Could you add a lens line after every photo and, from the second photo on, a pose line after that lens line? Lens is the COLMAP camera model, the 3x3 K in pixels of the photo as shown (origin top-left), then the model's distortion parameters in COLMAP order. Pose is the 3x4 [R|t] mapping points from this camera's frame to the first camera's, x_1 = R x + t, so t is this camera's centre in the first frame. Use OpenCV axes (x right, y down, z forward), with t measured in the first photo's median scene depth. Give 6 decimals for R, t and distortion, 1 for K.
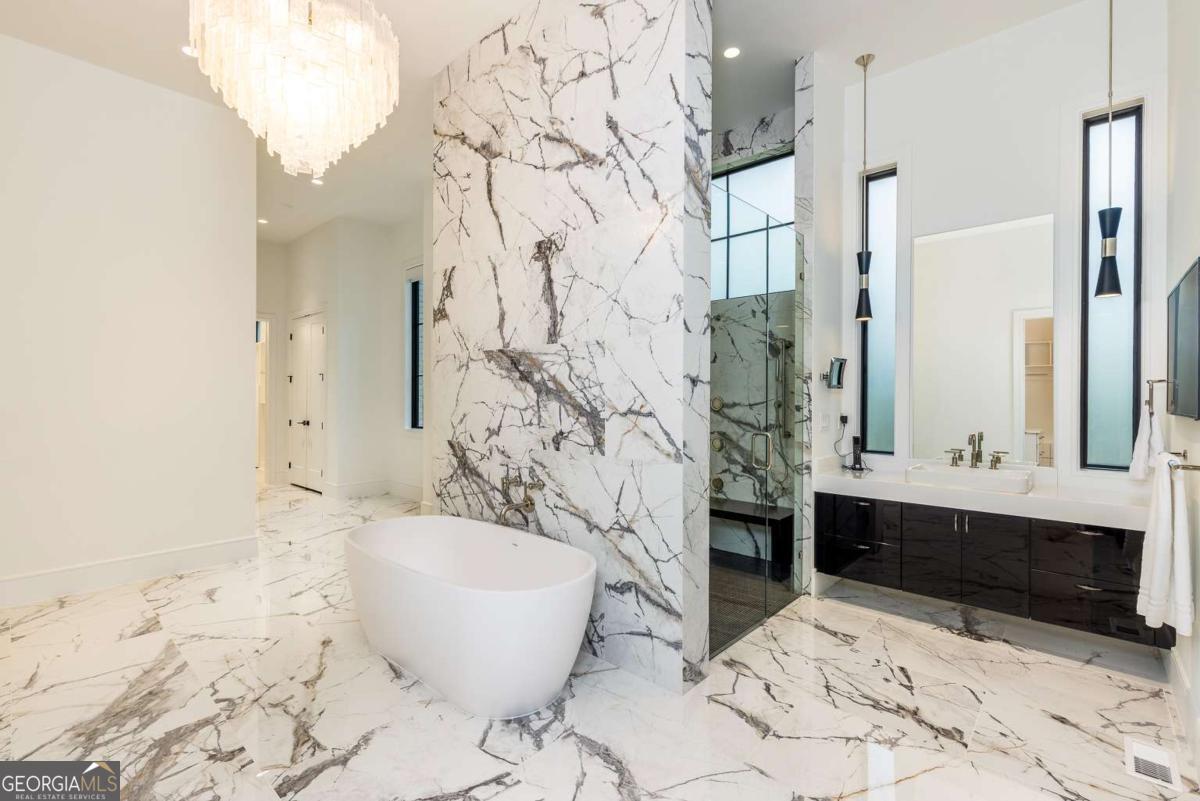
lens RADIAL K [[532.2, 0, 600.0], [0, 532.2, 400.5], [0, 0, 1]] dist [-0.000767, 0.000264]
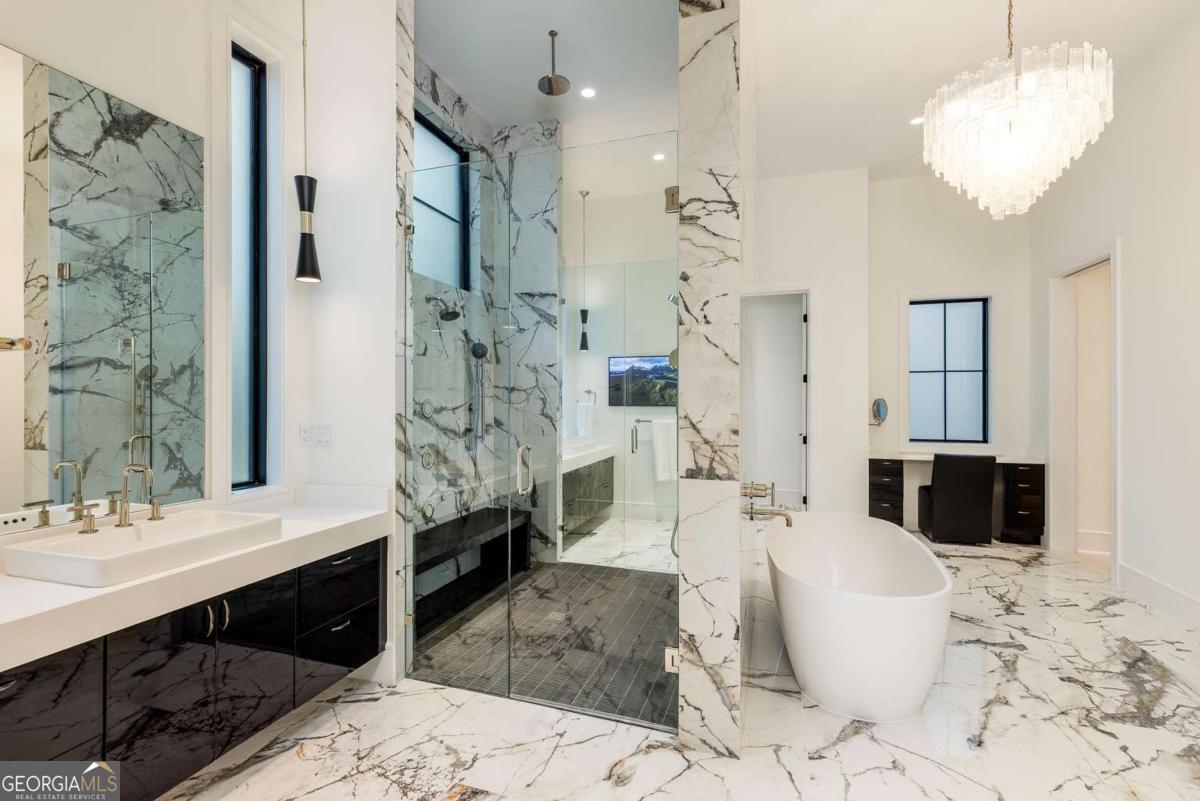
lens RADIAL K [[532.2, 0, 600.0], [0, 532.2, 400.5], [0, 0, 1]] dist [-0.000767, 0.000264]
pose [[-0.402671, -0.006781, 0.915320, -1.058155], [0.005898, 0.999933, 0.010002, -0.021929], [-0.915326, 0.009426, -0.402604, 1.918650]]
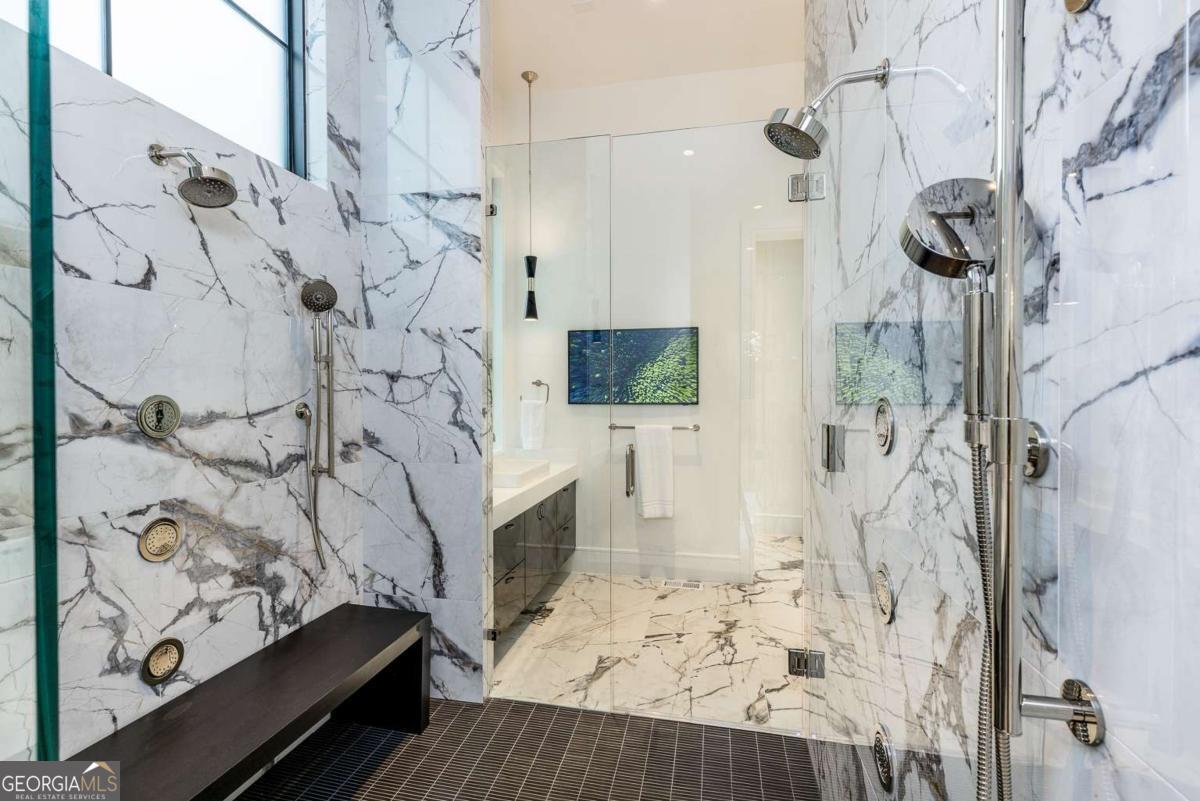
lens RADIAL K [[532.2, 0, 600.0], [0, 532.2, 400.5], [0, 0, 1]] dist [-0.000767, 0.000264]
pose [[-0.496262, -0.012210, 0.868087, -0.347793], [0.007616, 0.999801, 0.018417, -0.014628], [-0.868140, 0.015751, -0.496070, 1.641281]]
